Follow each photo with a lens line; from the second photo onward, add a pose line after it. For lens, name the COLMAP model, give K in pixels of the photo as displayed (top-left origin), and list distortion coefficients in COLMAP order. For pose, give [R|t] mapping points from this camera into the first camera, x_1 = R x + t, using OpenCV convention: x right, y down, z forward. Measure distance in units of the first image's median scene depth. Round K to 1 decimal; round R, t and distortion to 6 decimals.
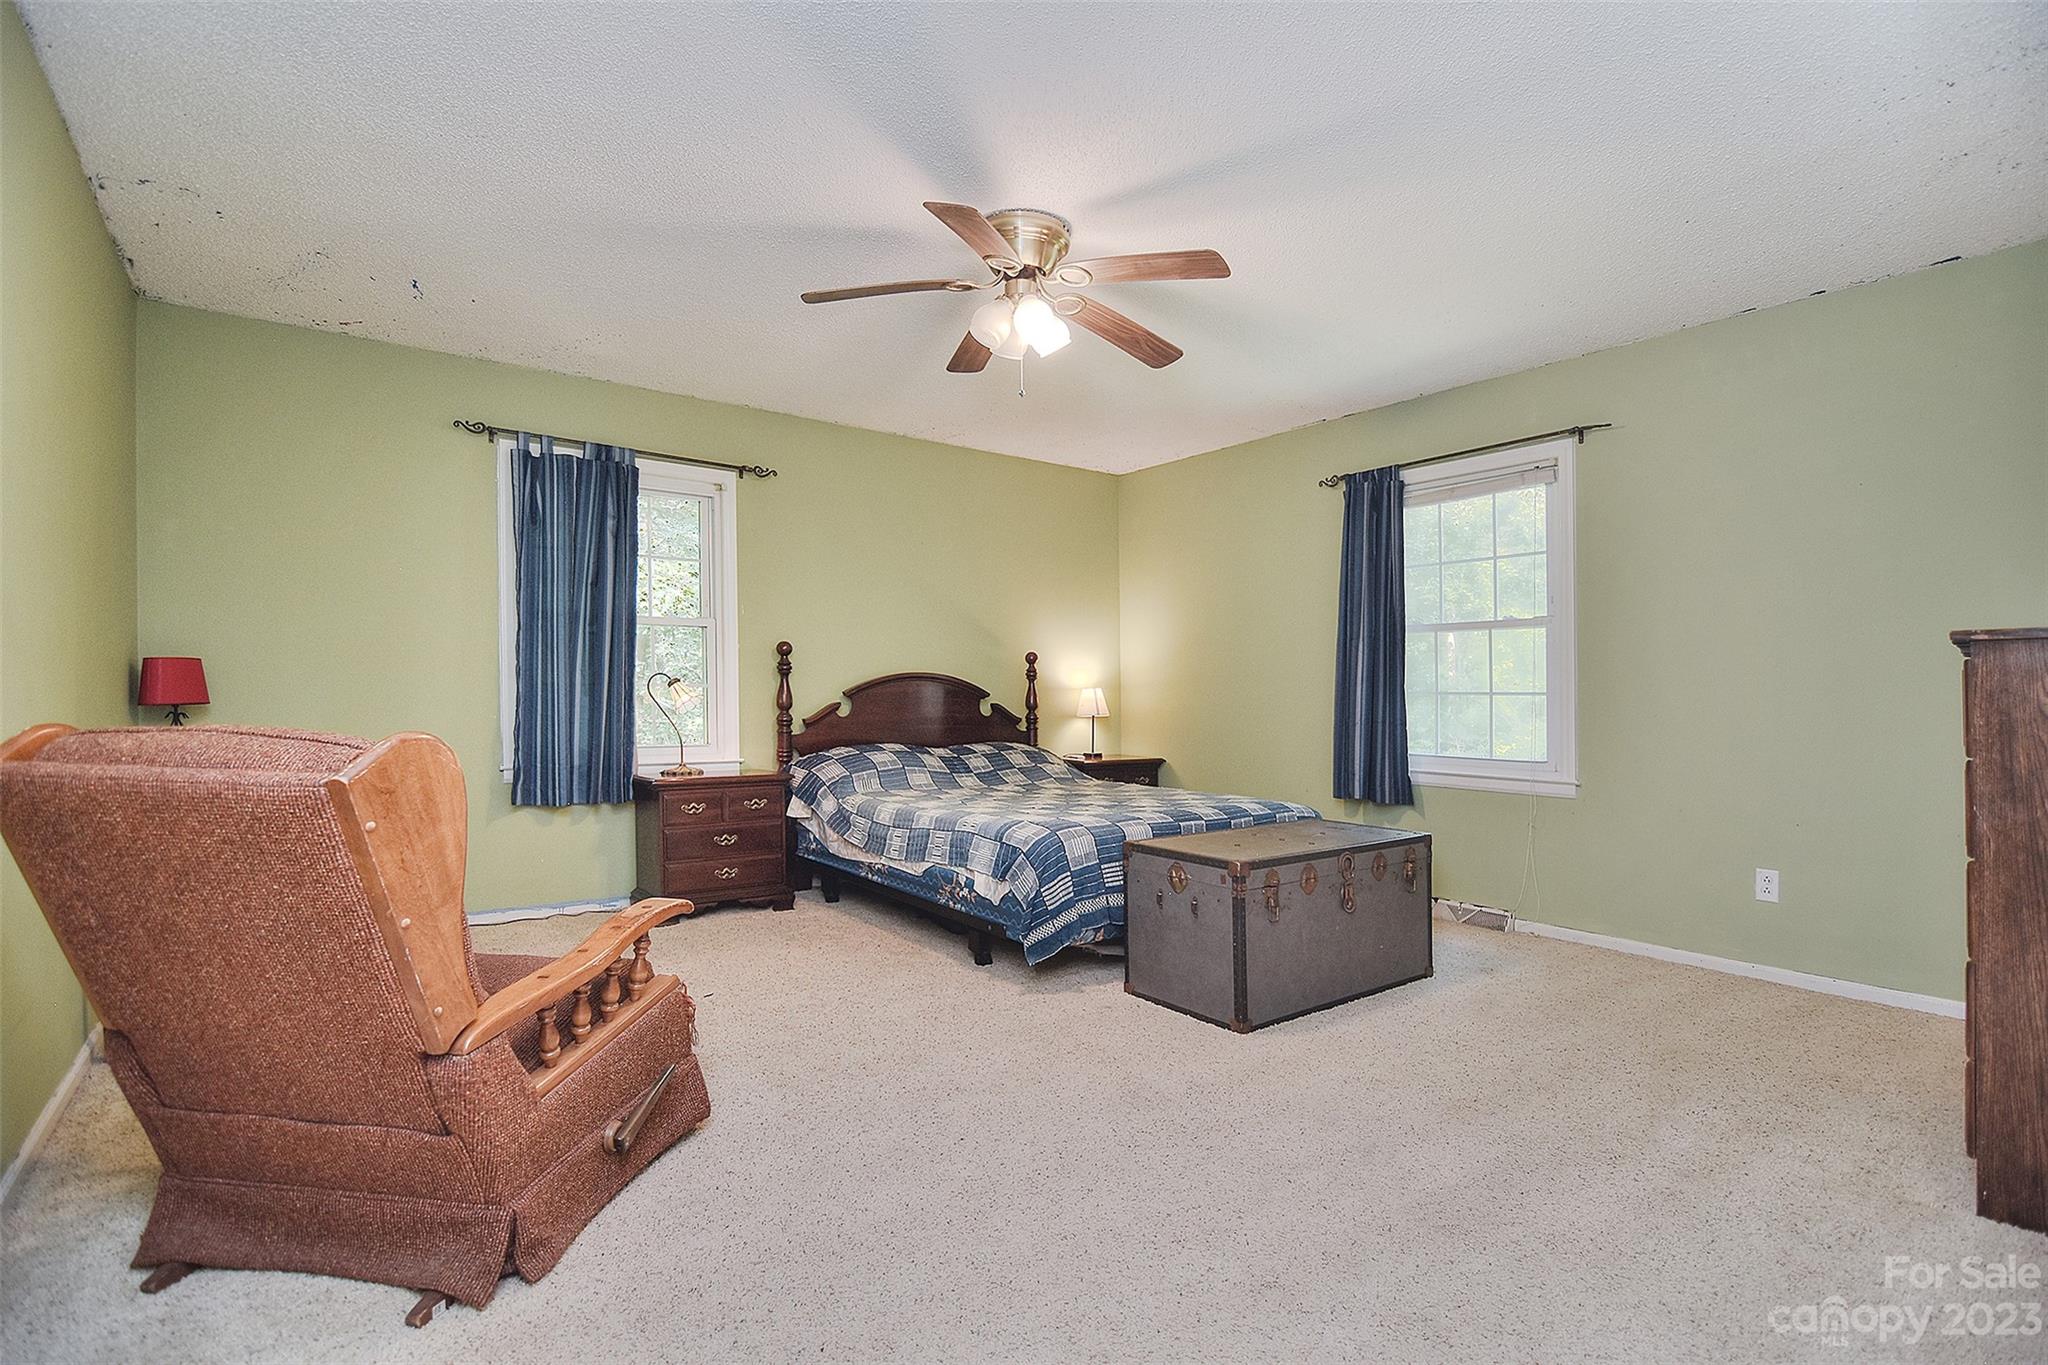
lens RADIAL K [[988.9, 0, 1011.8], [0, 988.9, 684.5], [0, 0, 1]] dist [-0.008123, -0.008622]
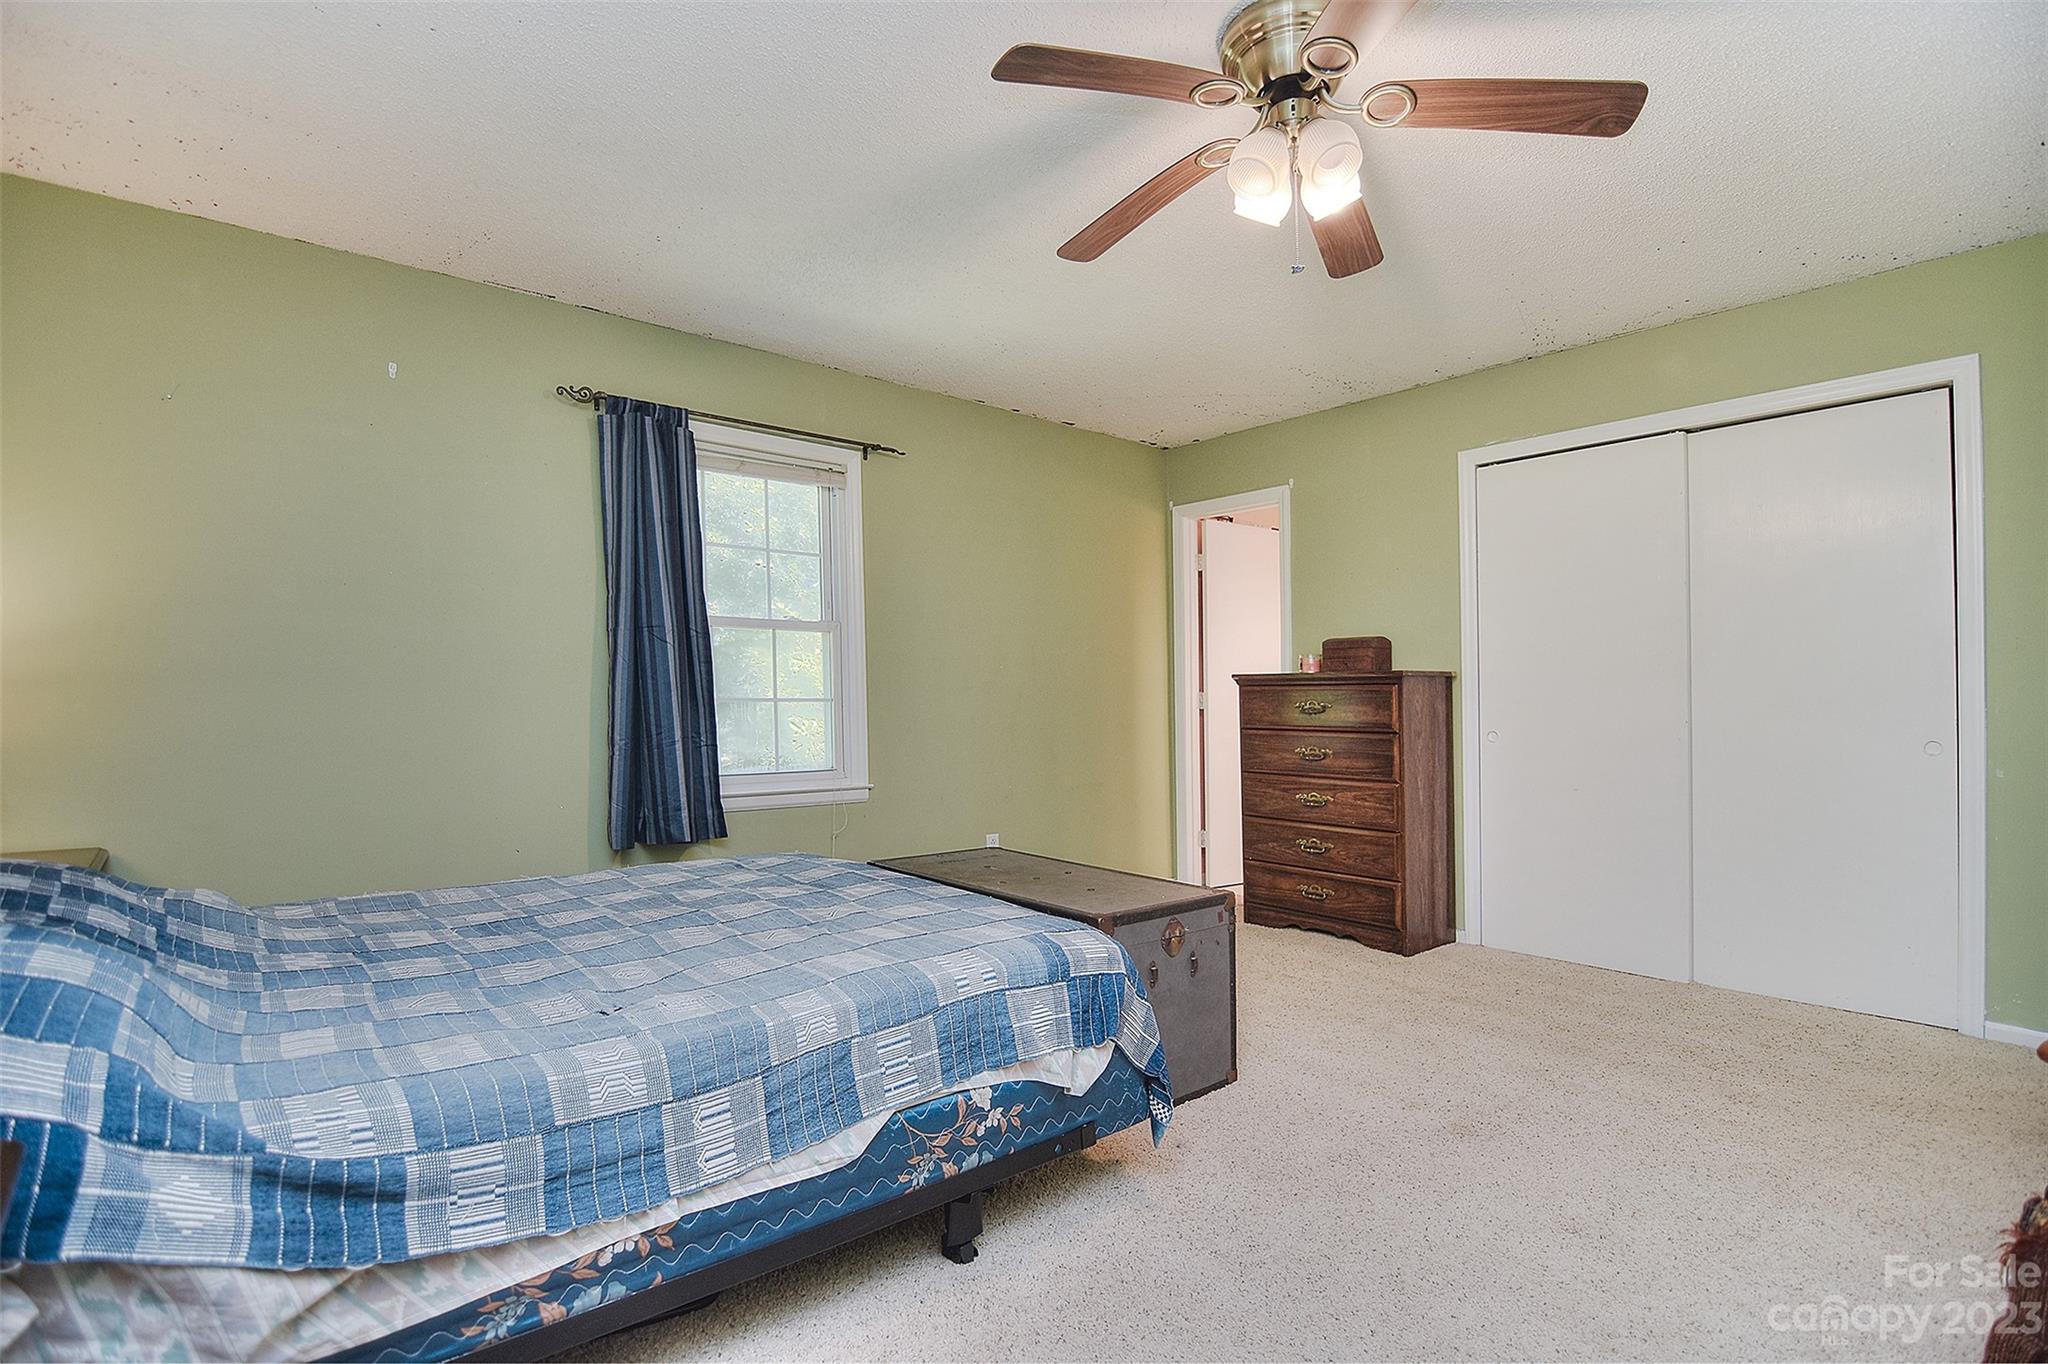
lens RADIAL K [[988.9, 0, 1018.0], [0, 988.9, 673.3], [0, 0, 1]] dist [-0.008123, -0.008622]
pose [[-0.070996, 0.020784, 0.997260, -0.430054], [-0.011058, 0.999705, -0.021622, 0.002248], [-0.997415, -0.012563, -0.070746, 0.825418]]
